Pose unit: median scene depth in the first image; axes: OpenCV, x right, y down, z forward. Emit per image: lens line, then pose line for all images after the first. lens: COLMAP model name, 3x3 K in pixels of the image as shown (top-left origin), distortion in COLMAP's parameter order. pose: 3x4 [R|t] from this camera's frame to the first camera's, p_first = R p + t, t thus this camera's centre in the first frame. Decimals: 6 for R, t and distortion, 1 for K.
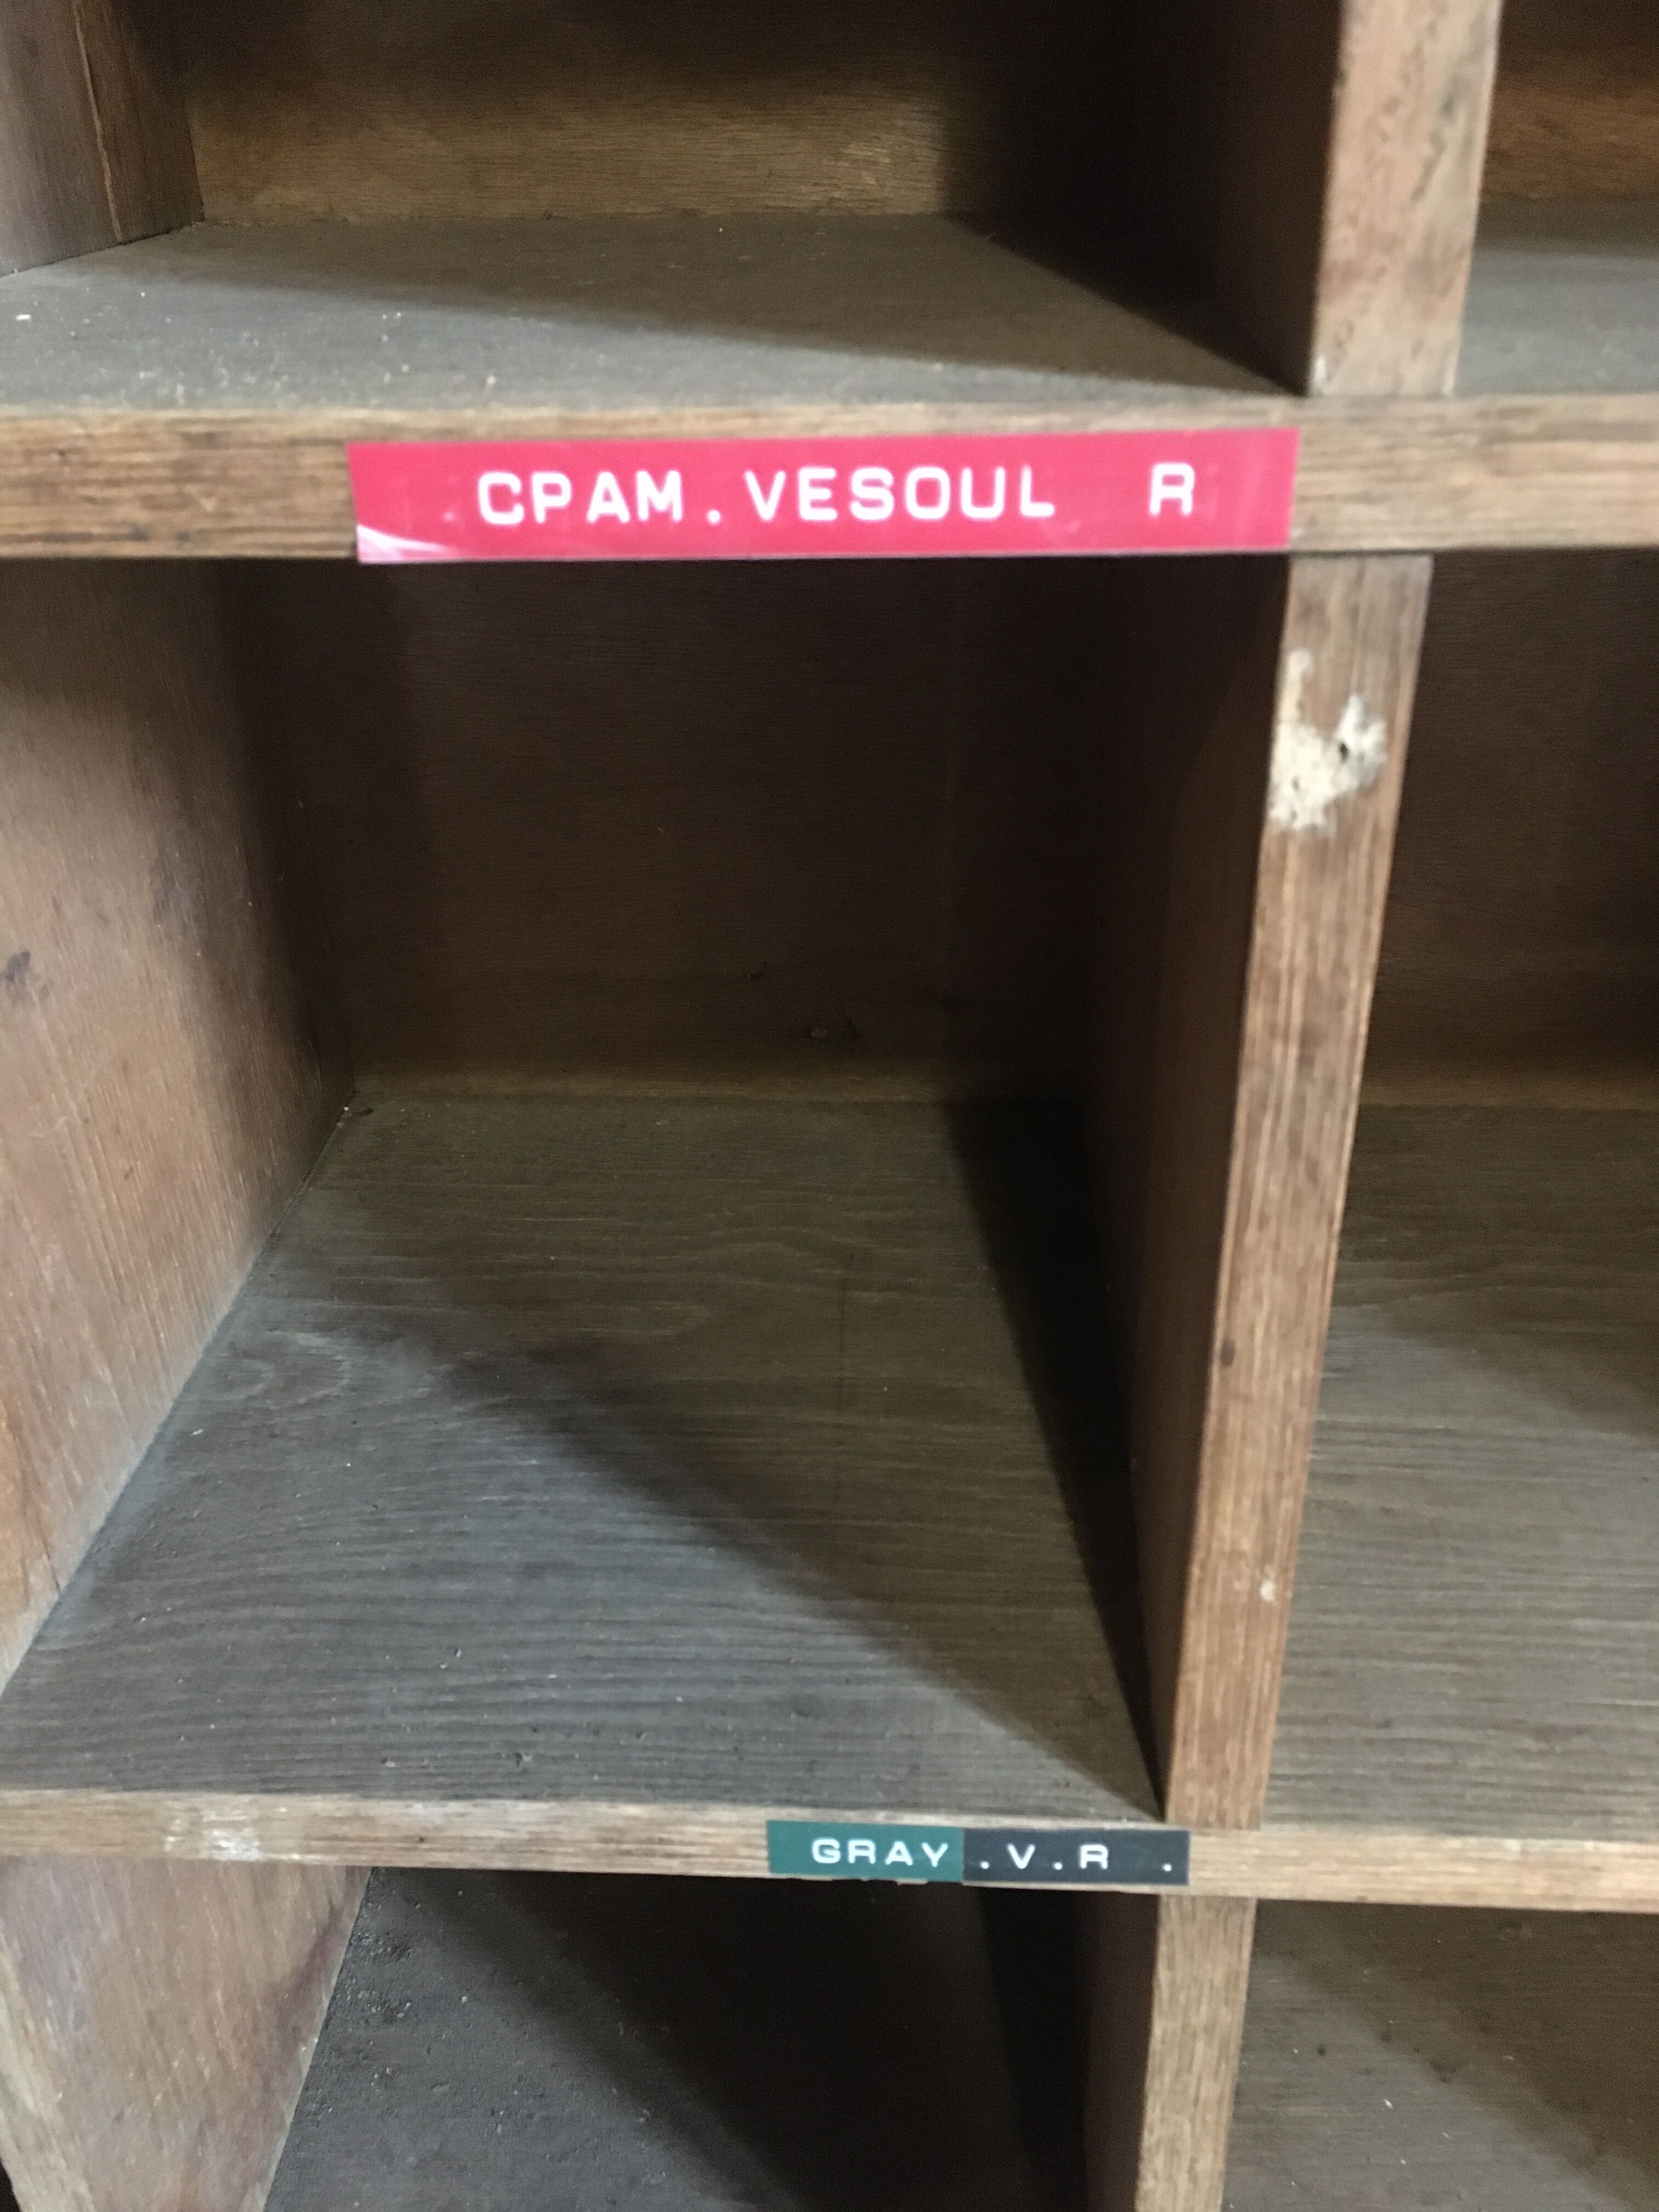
lens RADIAL K [[1865.5, 0, 829.5], [0, 1865.5, 1106.0], [0, 0, 1]] dist [0.067742, -0.086051]
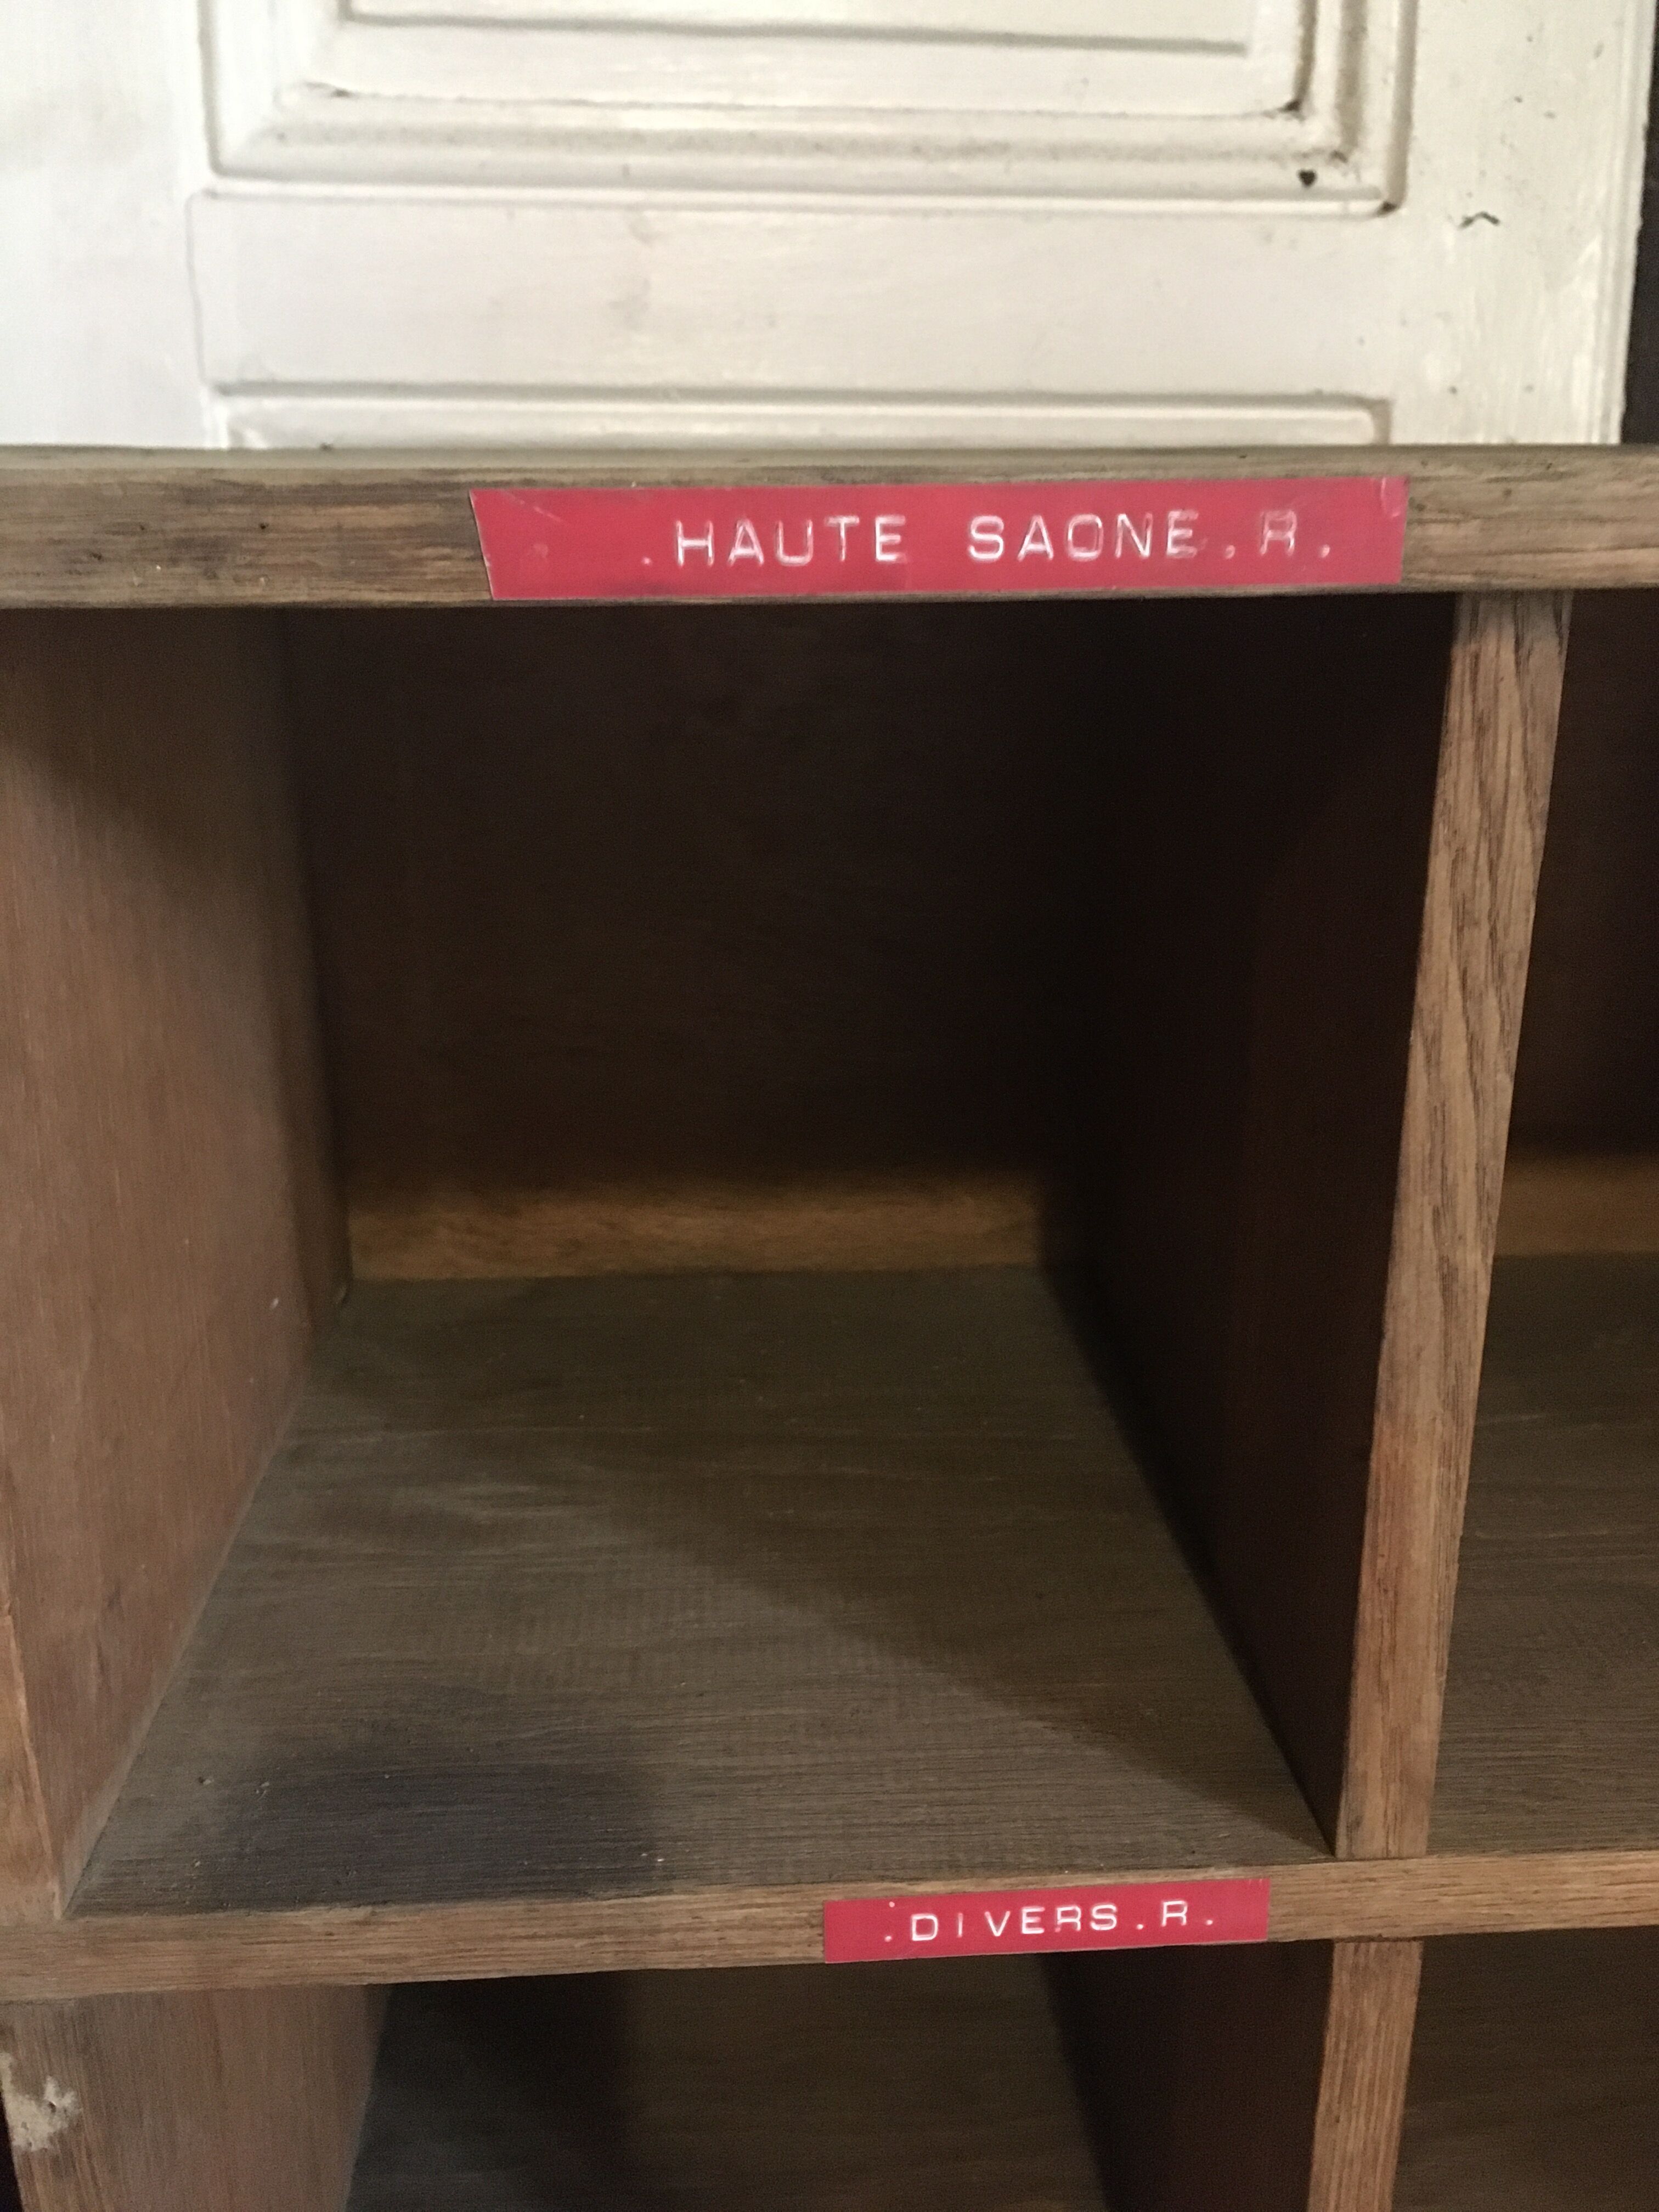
lens RADIAL K [[1883.5, 0, 829.5], [0, 1883.5, 1106.0], [0, 0, 1]] dist [0.068450, -0.095913]
pose [[0.994253, -0.016331, 0.105799, 0.726835], [0.034374, 0.984664, -0.171040, -0.677032], [-0.101383, 0.173694, 0.979567, -0.622662]]
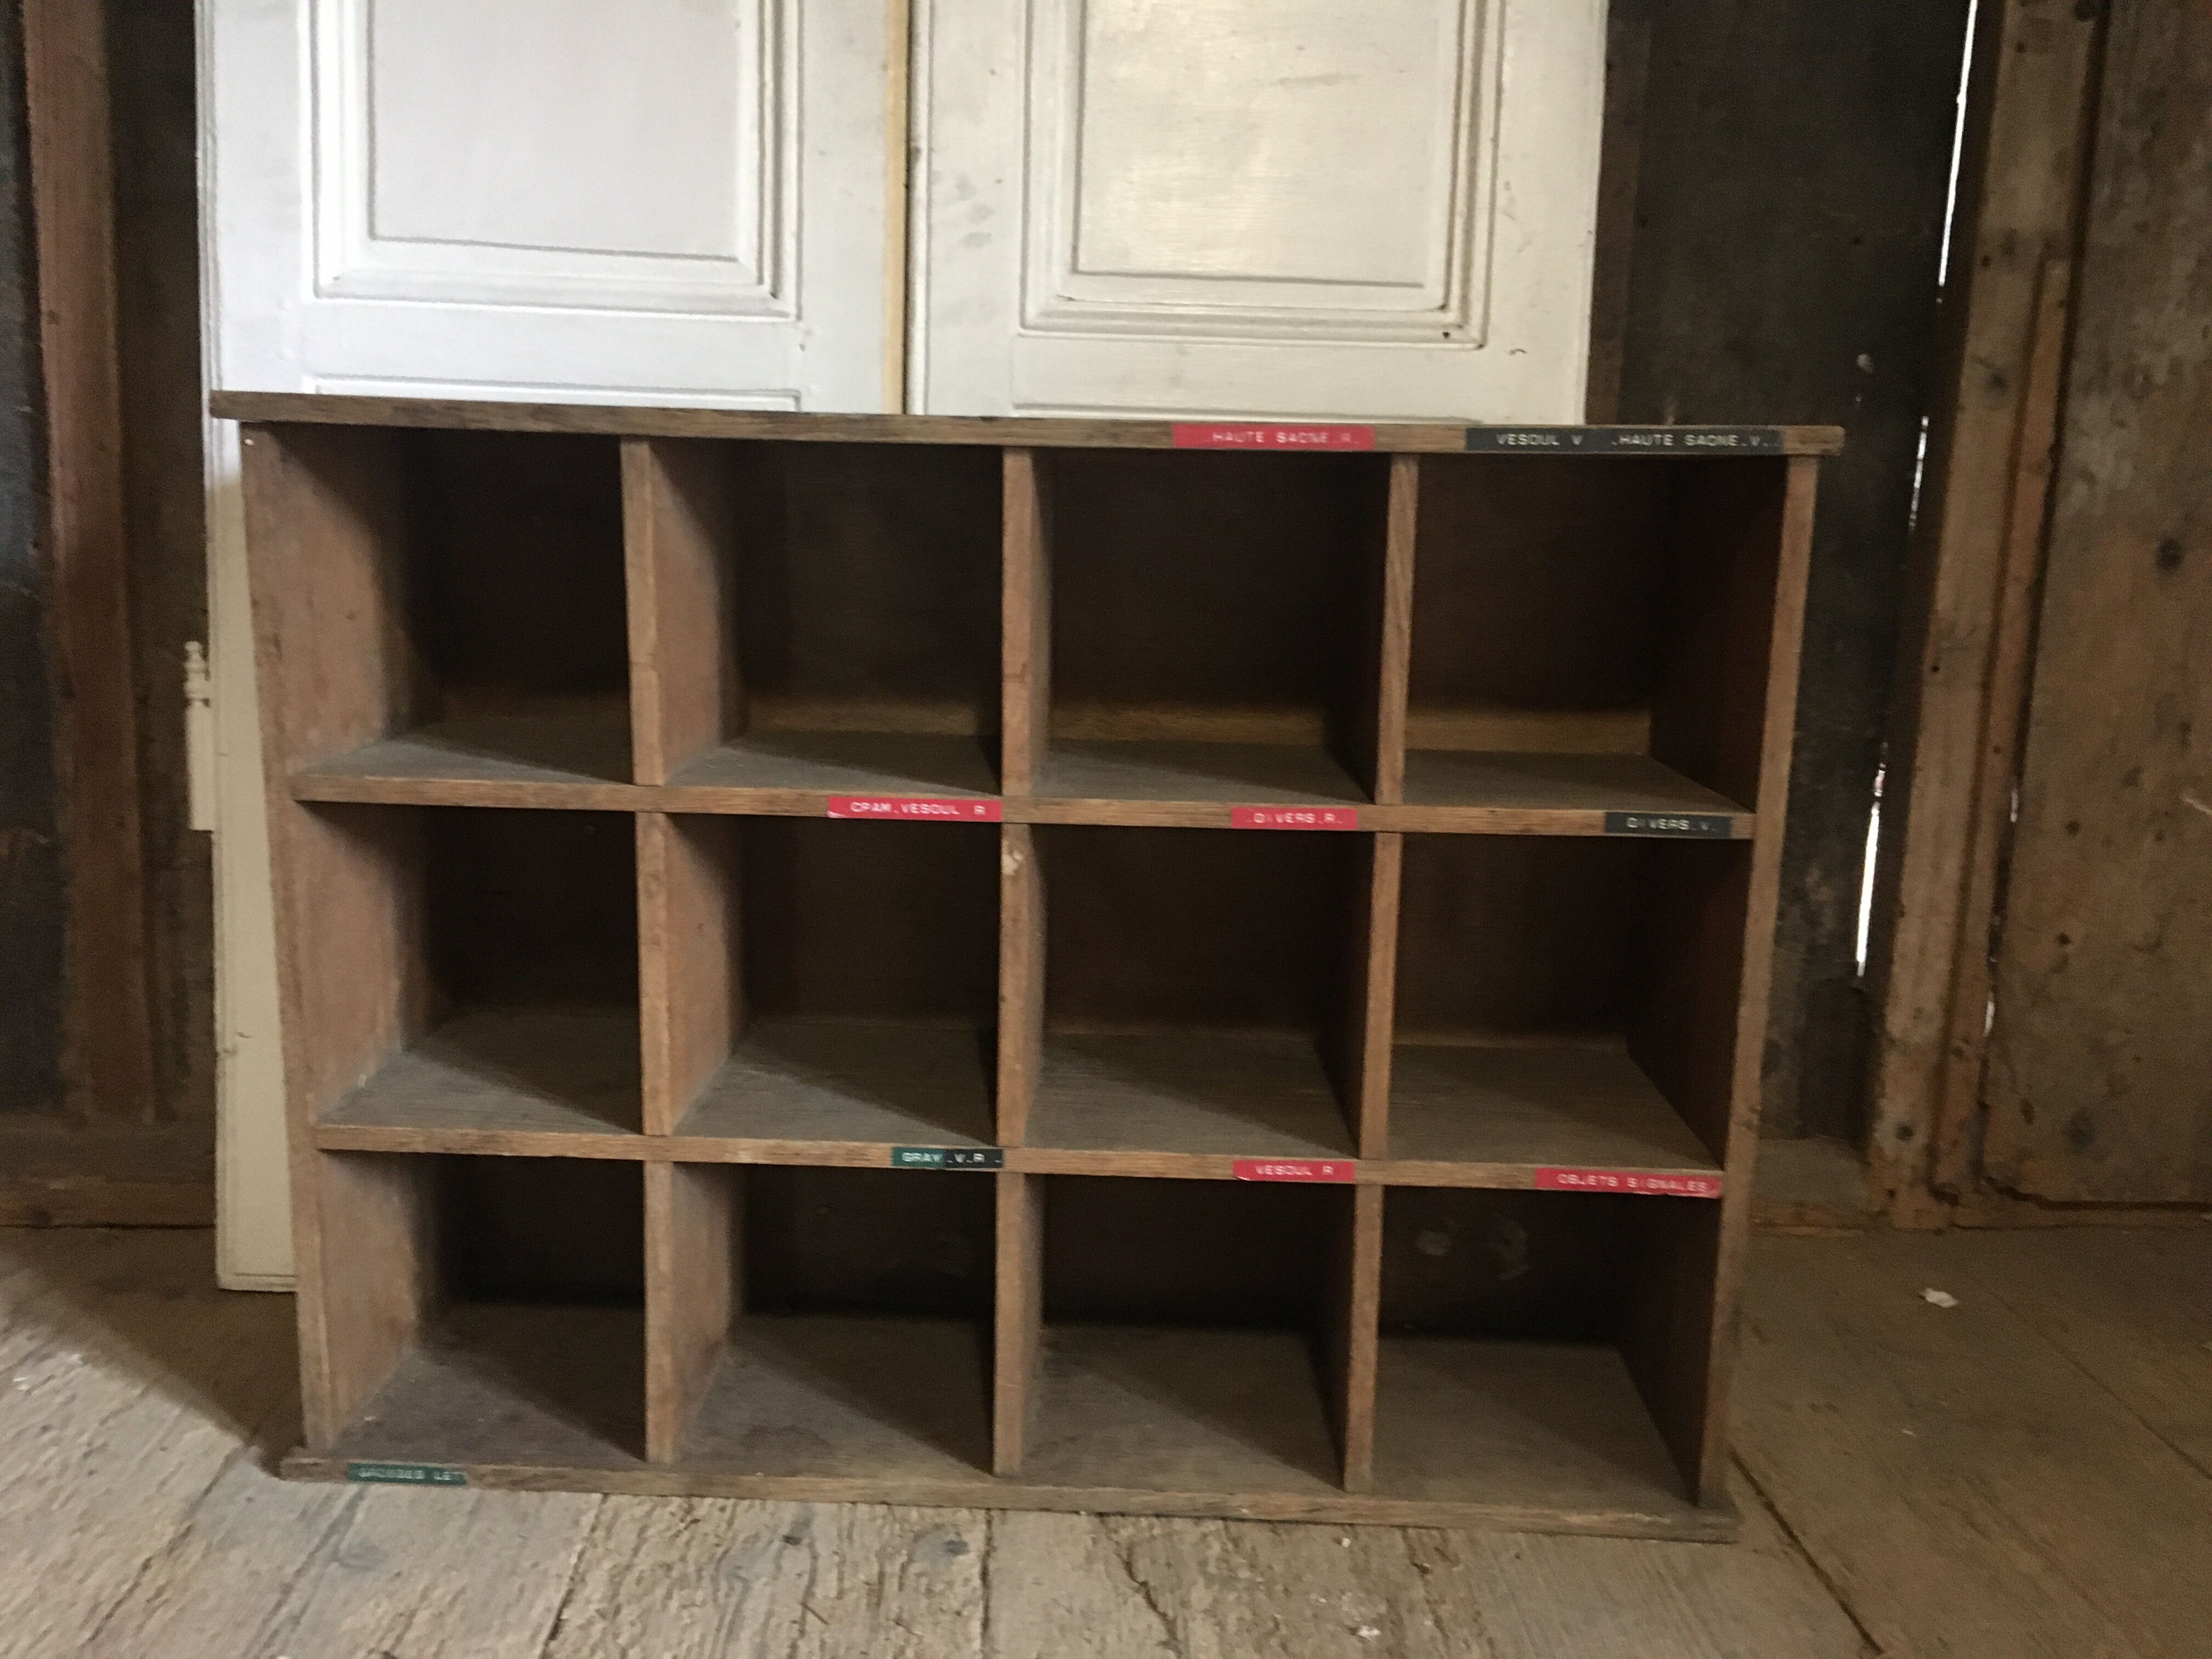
lens RADIAL K [[1865.5, 0, 1096.2], [0, 1865.5, 829.7], [0, 0, 1]] dist [0.067742, -0.086051]
pose [[0.998875, 0.038962, 0.027047, 0.356536], [-0.028508, 0.948951, -0.314134, 1.352138], [-0.037906, 0.313009, 0.948993, -3.944195]]
